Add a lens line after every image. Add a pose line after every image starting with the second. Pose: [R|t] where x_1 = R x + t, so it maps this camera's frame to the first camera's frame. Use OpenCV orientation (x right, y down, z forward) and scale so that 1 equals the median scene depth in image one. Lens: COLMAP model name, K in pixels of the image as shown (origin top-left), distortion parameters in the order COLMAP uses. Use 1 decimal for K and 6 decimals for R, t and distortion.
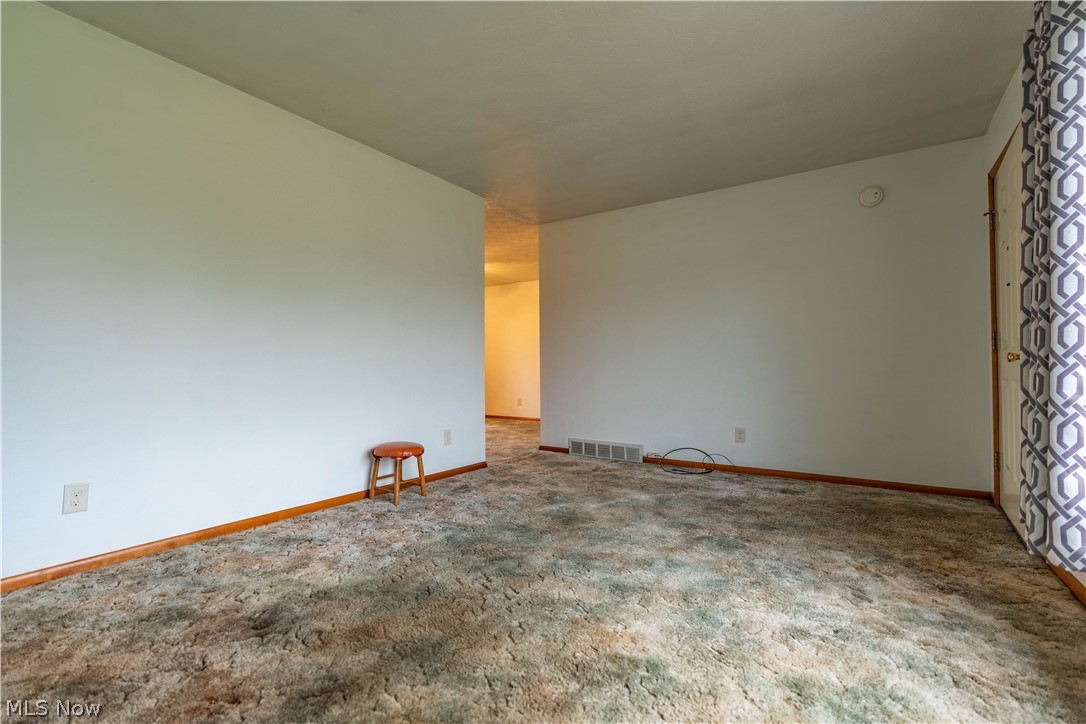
lens RADIAL K [[490.2, 0, 547.2], [0, 490.2, 363.7], [0, 0, 1]] dist [-0.013760, 0.004722]
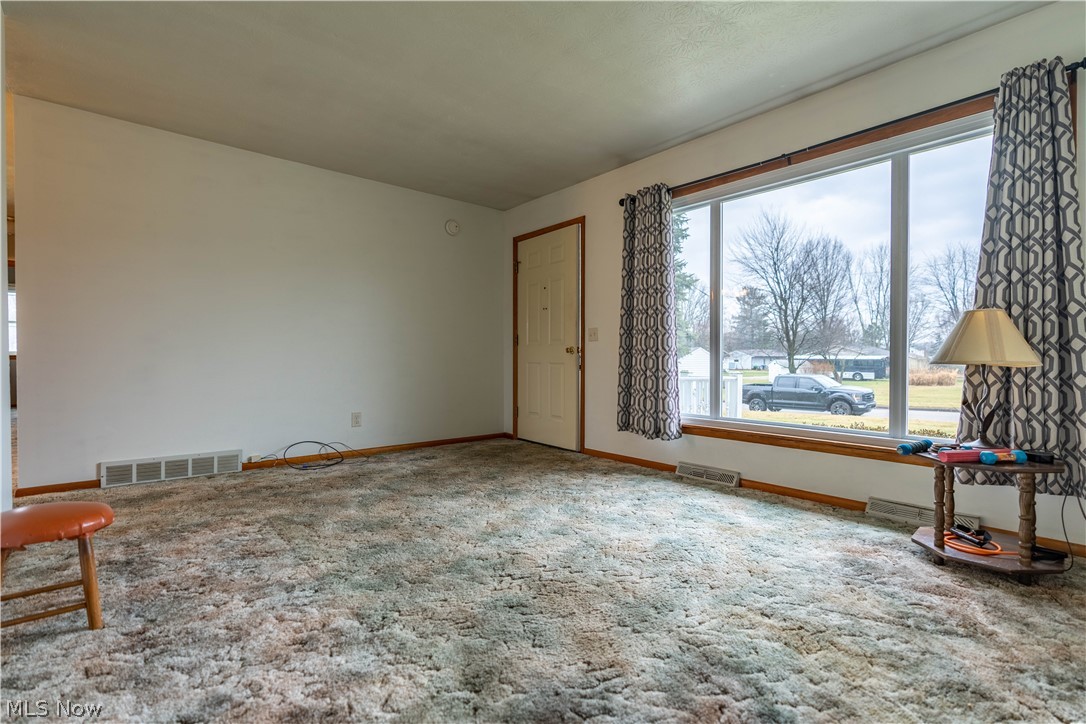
lens RADIAL K [[490.2, 0, 545.6], [0, 490.2, 361.2], [0, 0, 1]] dist [-0.013760, 0.004722]
pose [[0.273618, -0.004531, 0.961828, -0.689811], [-0.011704, 0.999899, 0.008040, 0.011455], [-0.961767, -0.013457, 0.273538, 0.459581]]
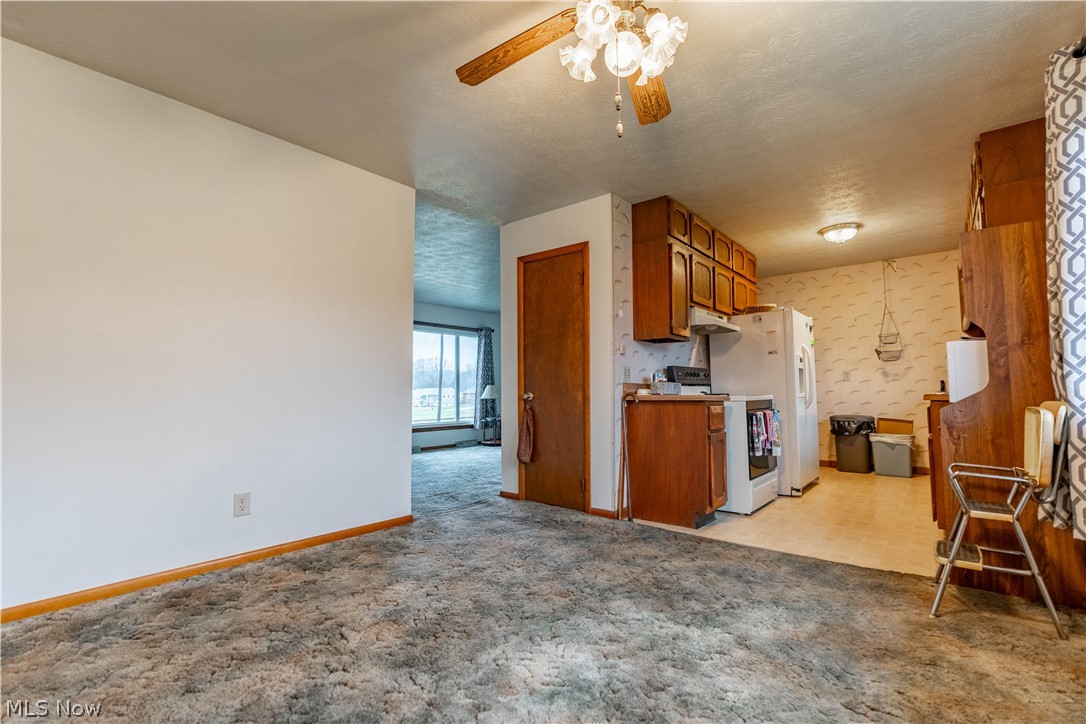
lens RADIAL K [[490.2, 0, 530.5], [0, 490.2, 364.1], [0, 0, 1]] dist [-0.013760, 0.004722]
pose [[-0.991416, 0.022723, 0.128756, -0.462400], [0.013916, 0.997527, -0.068890, 0.015471], [-0.130003, -0.066507, -0.989281, 2.916181]]
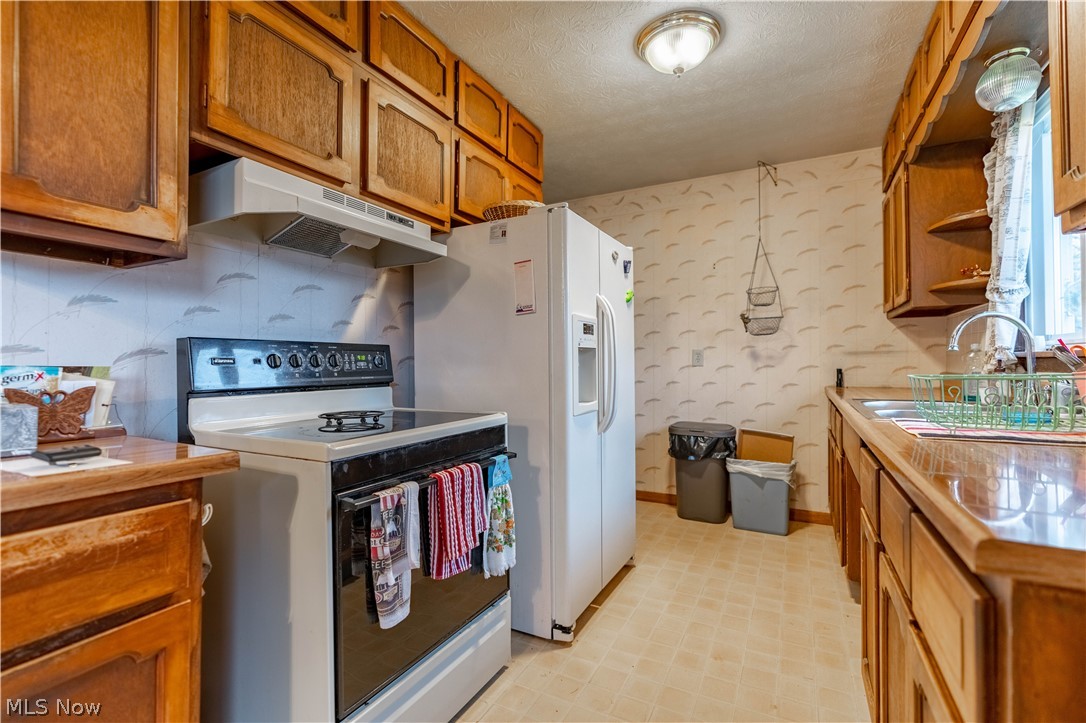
lens RADIAL K [[490.2, 0, 532.5], [0, 490.2, 360.0], [0, 0, 1]] dist [-0.013760, 0.004722]
pose [[-0.996957, 0.010645, -0.077225, -0.972064], [0.011707, 0.999843, -0.013314, -0.038735], [0.077071, -0.014178, -0.996925, 1.973043]]
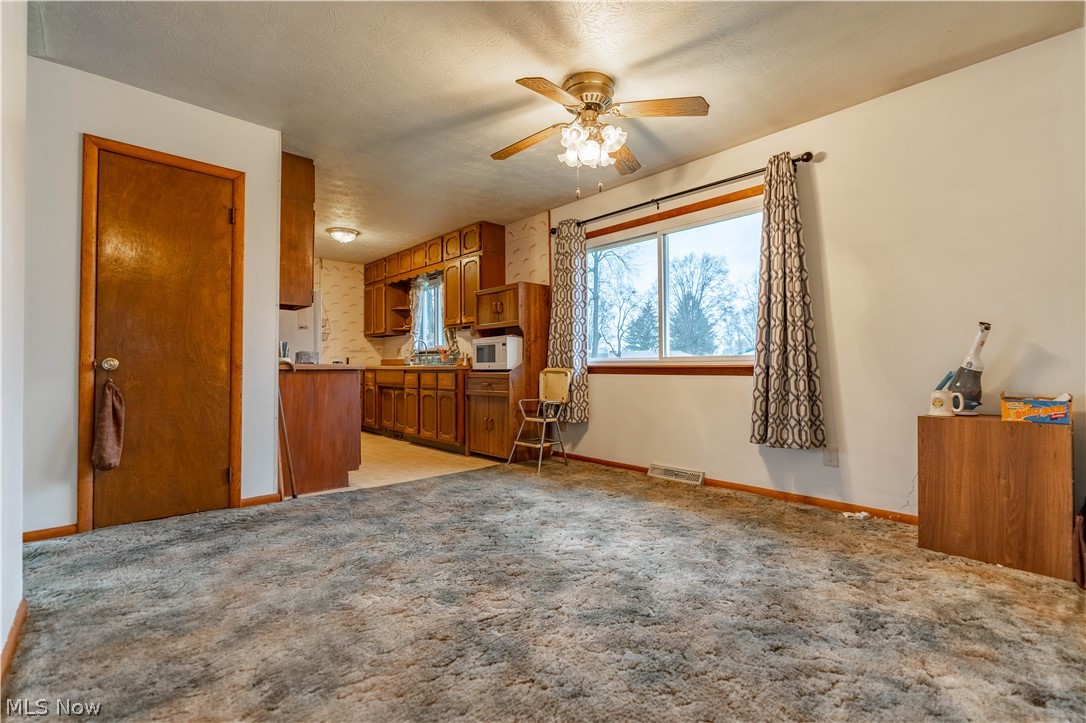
lens RADIAL K [[490.2, 0, 557.5], [0, 490.2, 362.4], [0, 0, 1]] dist [-0.013760, 0.004722]
pose [[-0.224780, -0.002590, -0.974406, 0.397091], [0.011025, 0.999926, -0.005201, 0.020999], [0.974347, -0.011912, -0.224735, 2.520369]]
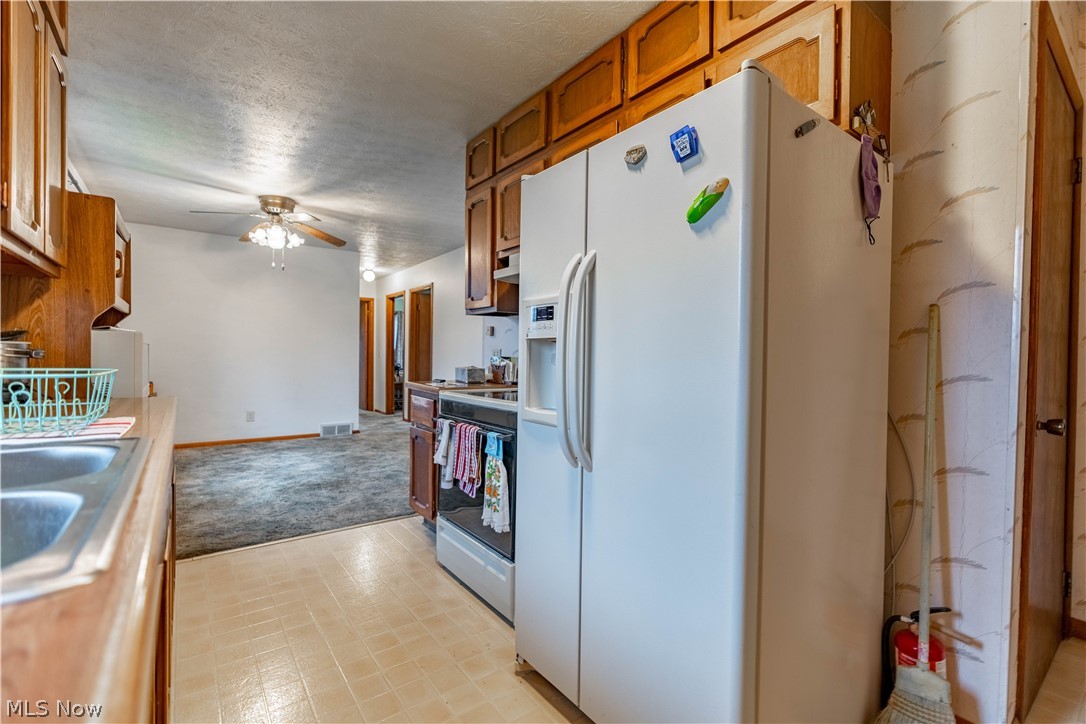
lens RADIAL K [[490.2, 0, 543.4], [0, 490.2, 359.5], [0, 0, 1]] dist [-0.013760, 0.004722]
pose [[0.351958, -0.001199, 0.936015, -1.580998], [-0.014678, 0.999869, 0.006800, -0.041897], [-0.935901, -0.016132, 0.351894, 1.119063]]
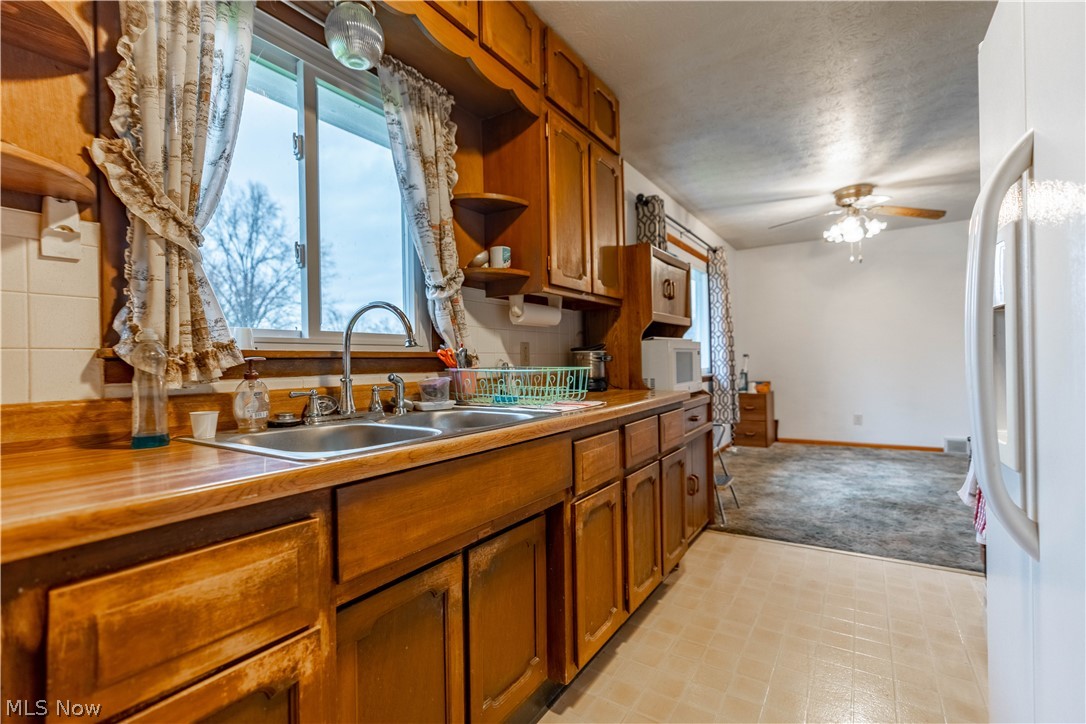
lens RADIAL K [[490.2, 0, 537.6], [0, 490.2, 364.1], [0, 0, 1]] dist [-0.013760, 0.004722]
pose [[0.999784, -0.018140, -0.010178, -1.374969], [0.018236, 0.999789, 0.009464, -0.037325], [0.010004, -0.009647, 0.999903, 1.006387]]
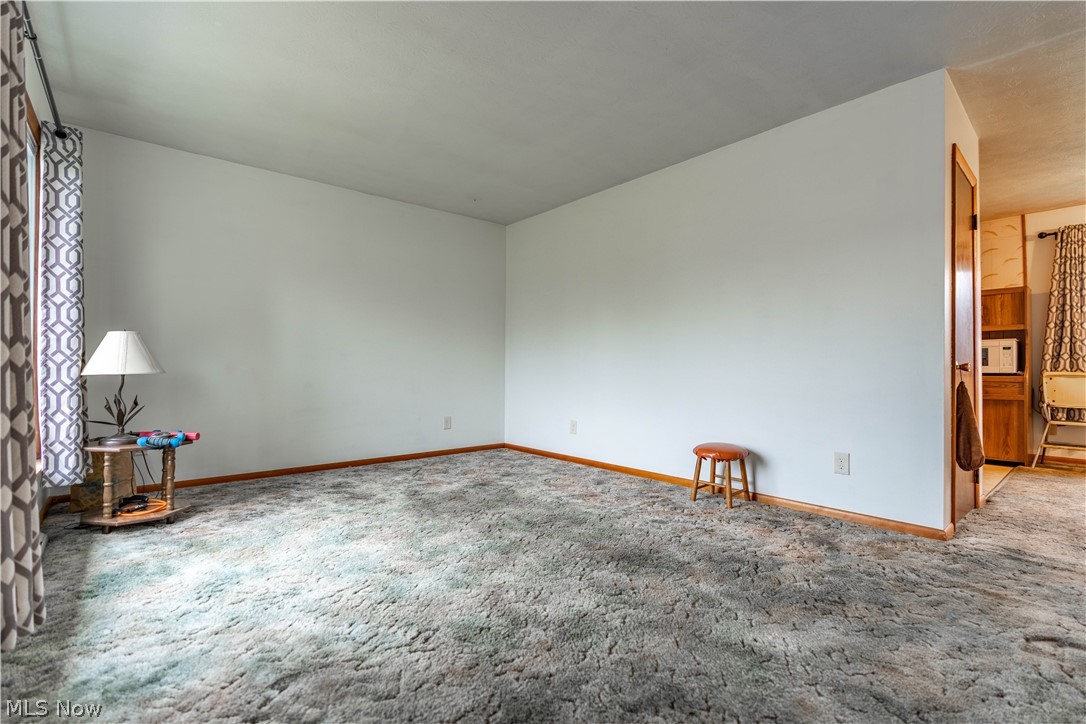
lens RADIAL K [[490.2, 0, 548.7], [0, 490.2, 361.8], [0, 0, 1]] dist [-0.013760, 0.004722]
pose [[-0.267698, -0.008678, -0.963464, 0.804111], [0.005554, 0.999929, -0.010549, 0.006106], [0.963487, -0.008175, -0.267631, 1.038413]]
